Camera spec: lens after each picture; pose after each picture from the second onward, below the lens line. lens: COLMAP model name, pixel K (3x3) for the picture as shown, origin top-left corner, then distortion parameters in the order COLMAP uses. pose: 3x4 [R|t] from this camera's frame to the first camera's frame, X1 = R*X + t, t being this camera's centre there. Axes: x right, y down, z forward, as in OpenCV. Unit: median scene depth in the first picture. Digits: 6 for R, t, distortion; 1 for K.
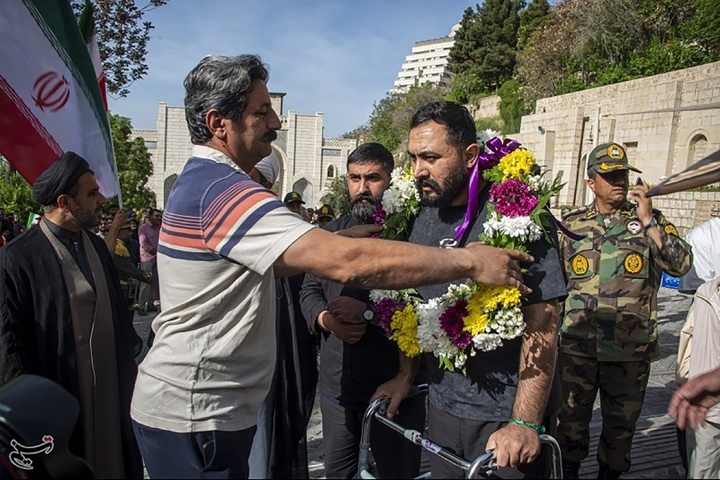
lens RADIAL K [[577.9, 0, 340.4], [0, 577.9, 251.8], [0, 0, 1]] dist [-0.140068, 0.058338]
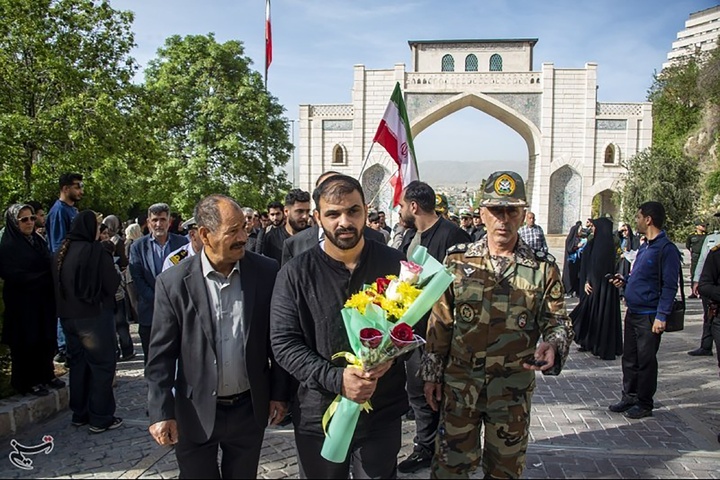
lens RADIAL K [[577.9, 0, 336.2], [0, 577.9, 255.3], [0, 0, 1]] dist [-0.140068, 0.058338]
pose [[0.911103, 0.016976, -0.411828, -0.036562], [-0.019566, 0.999806, -0.002072, -0.018753], [0.411714, 0.009946, 0.911259, 0.304895]]
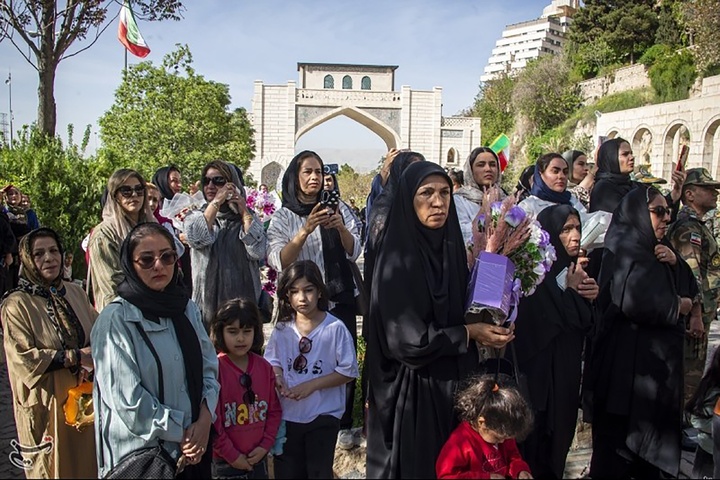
lens RADIAL K [[577.9, 0, 354.4], [0, 577.9, 243.2], [0, 0, 1]] dist [-0.140068, 0.058338]
pose [[0.992839, -0.011297, -0.118929, -0.059877], [0.010815, 0.999930, -0.004698, -0.006396], [0.118974, 0.003378, 0.992892, 0.132787]]
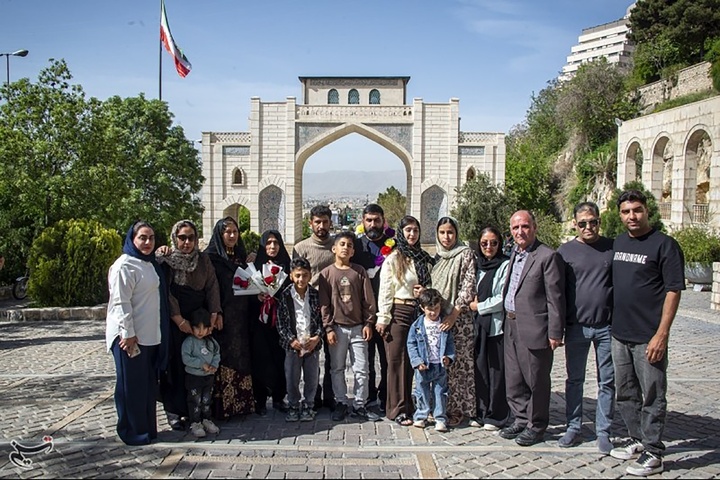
lens RADIAL K [[620.5, 0, 328.1], [0, 620.5, 249.5], [0, 0, 1]] dist [-0.115025, 0.060358]
pose [[0.962793, -0.011947, -0.269975, 0.019580], [0.000746, 0.999136, -0.041552, -0.008504], [0.270239, 0.039804, 0.961970, 0.171548]]
